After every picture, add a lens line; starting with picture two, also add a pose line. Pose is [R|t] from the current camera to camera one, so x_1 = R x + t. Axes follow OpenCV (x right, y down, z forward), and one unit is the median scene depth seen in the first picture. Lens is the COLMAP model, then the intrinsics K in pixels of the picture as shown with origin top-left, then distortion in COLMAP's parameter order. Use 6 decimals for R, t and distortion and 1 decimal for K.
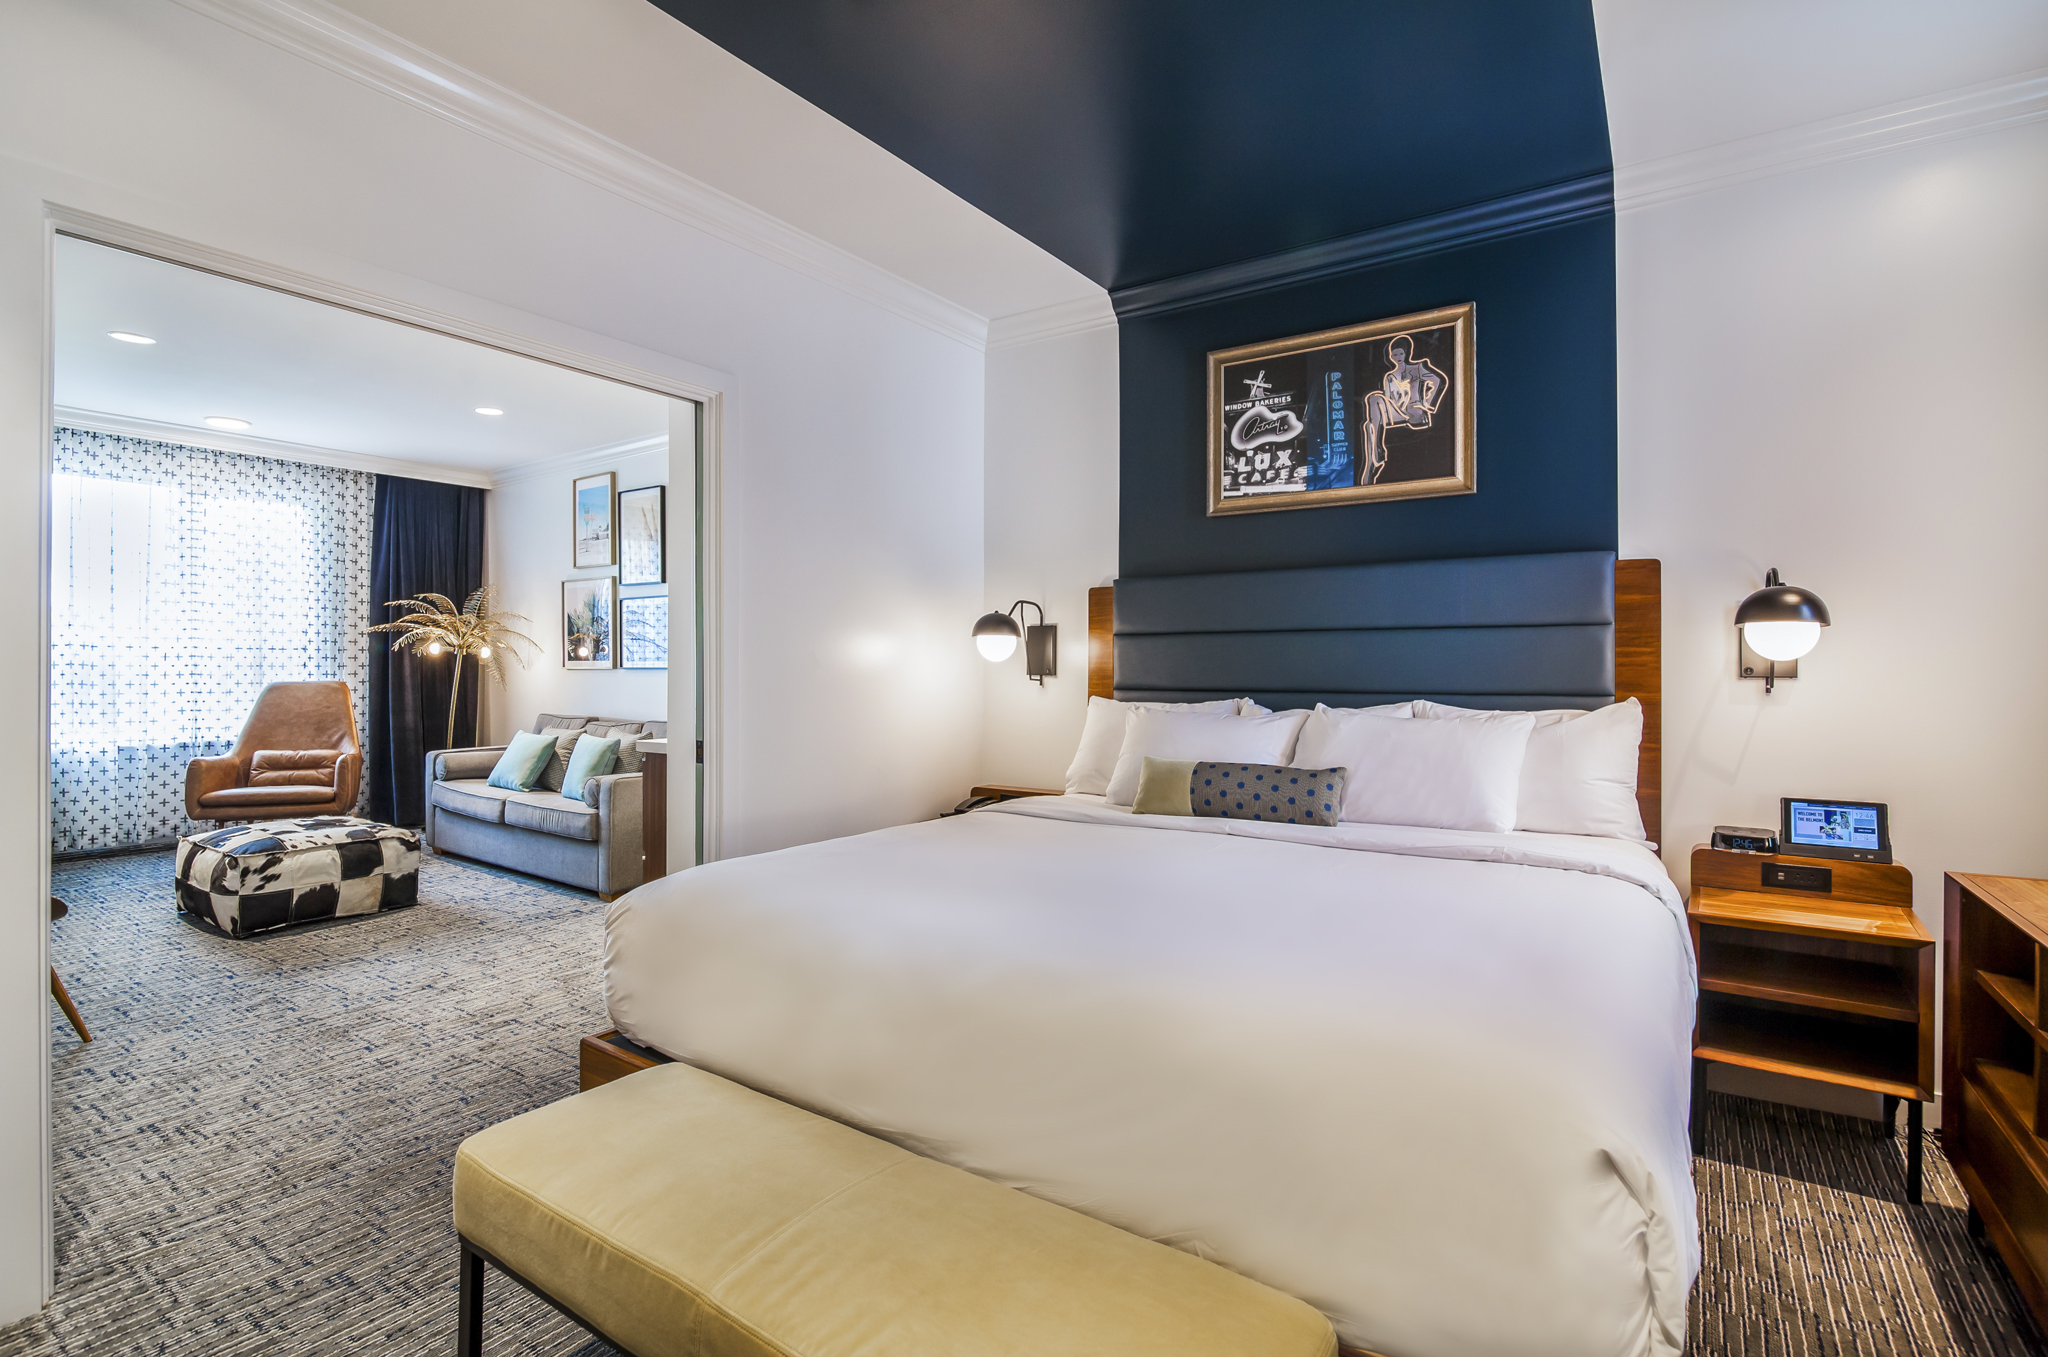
lens RADIAL K [[955.9, 0, 1008.2], [0, 955.9, 682.4], [0, 0, 1]] dist [-0.025370, -0.000196]
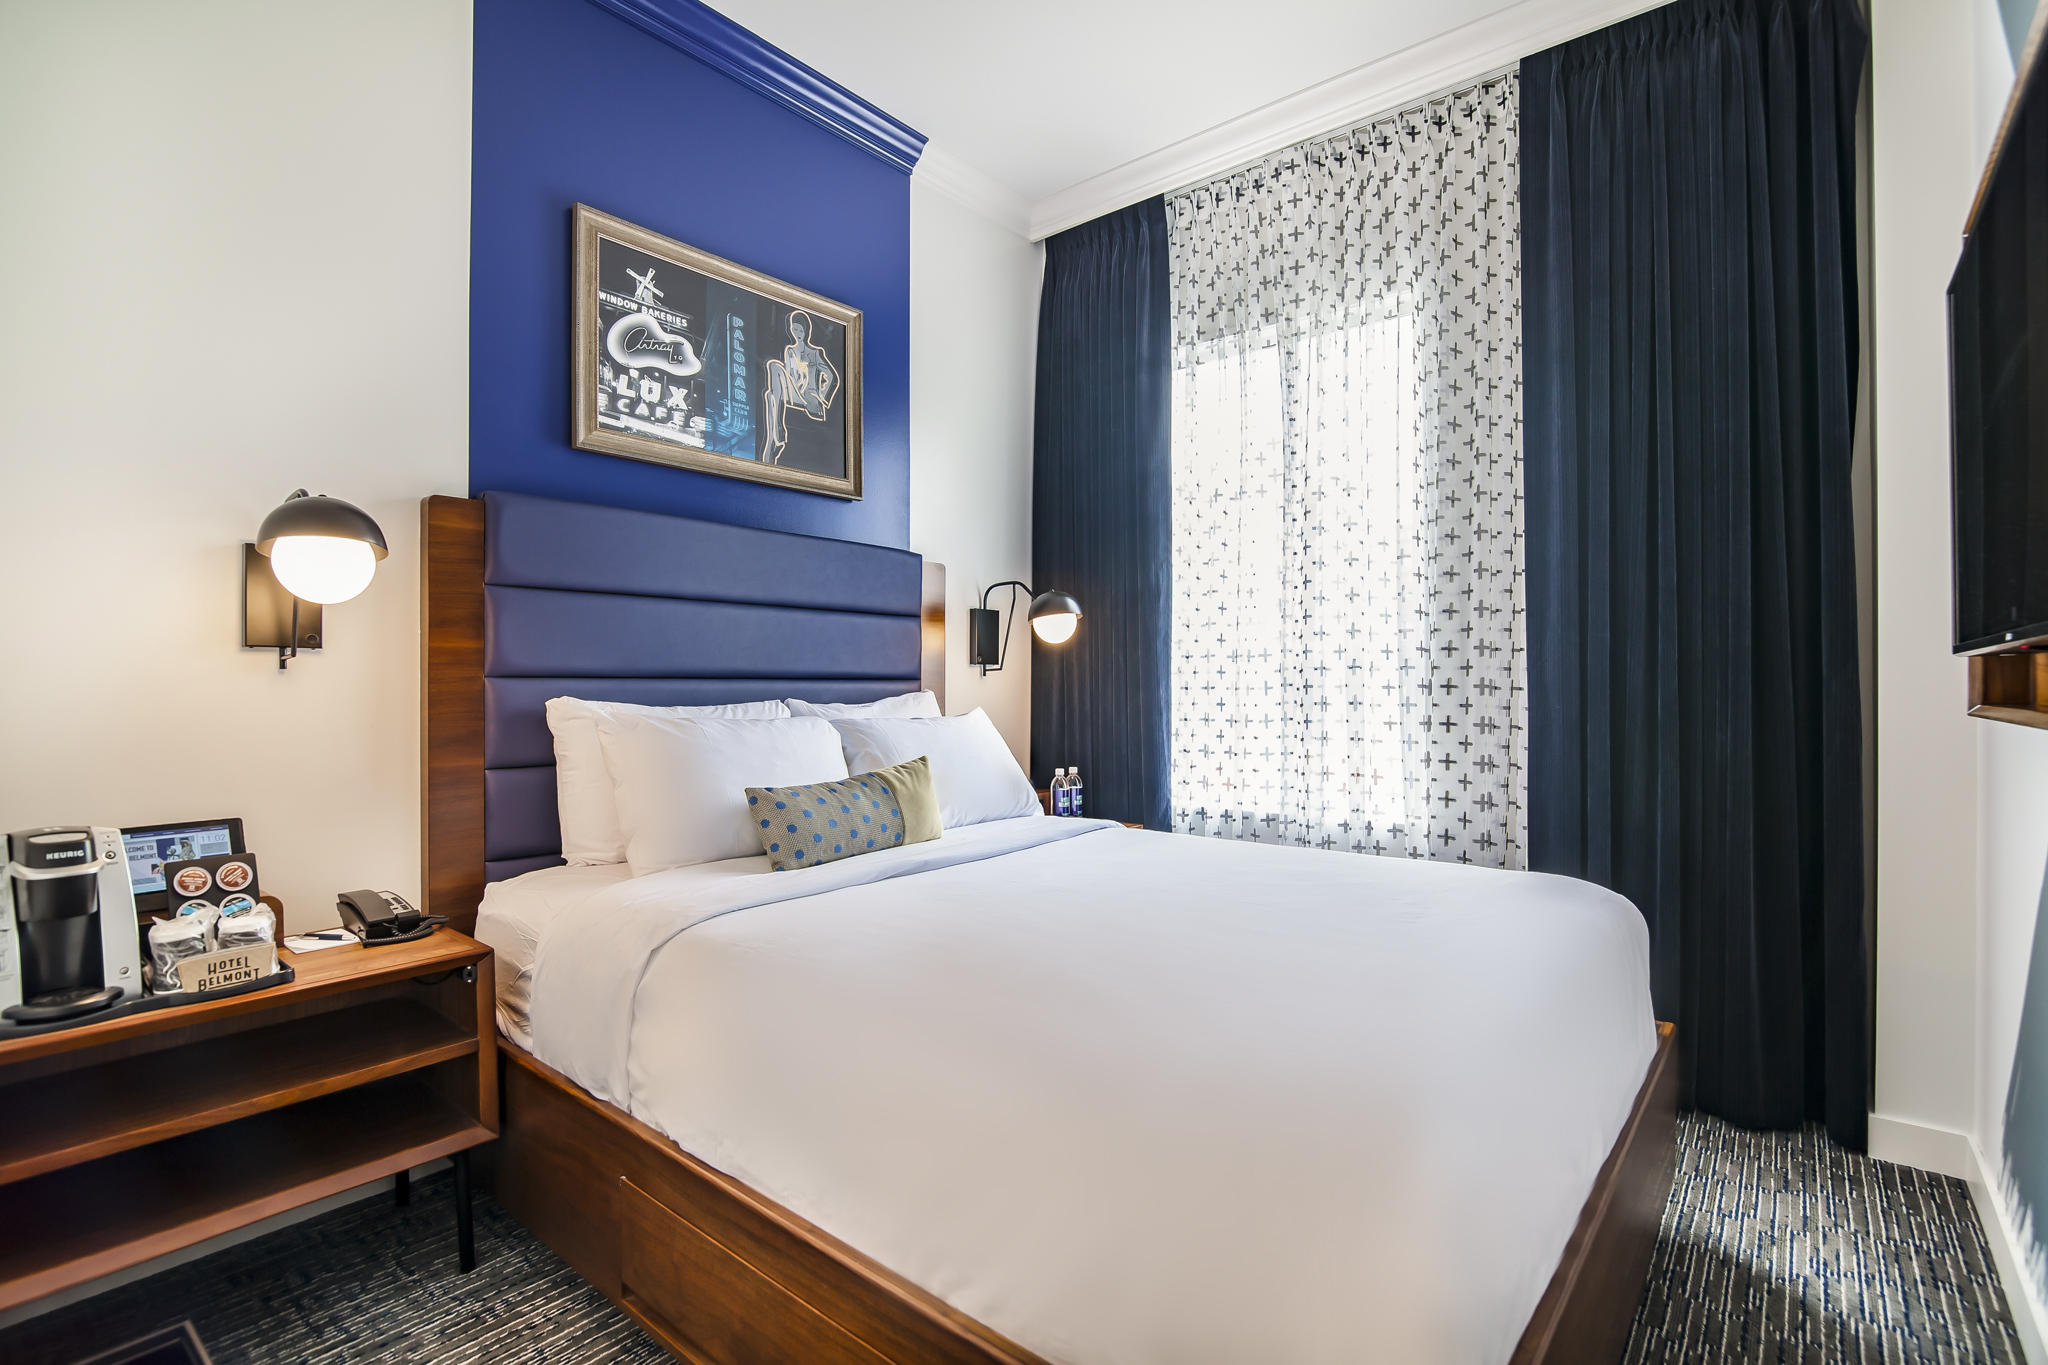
lens RADIAL K [[955.9, 0, 1029.3], [0, 955.9, 689.2], [0, 0, 1]] dist [-0.025370, -0.000196]
pose [[0.085233, 0.004822, 0.996349, -0.444517], [0.008564, 0.999948, -0.005572, 0.005198], [-0.996324, 0.009008, 0.085187, 0.655829]]
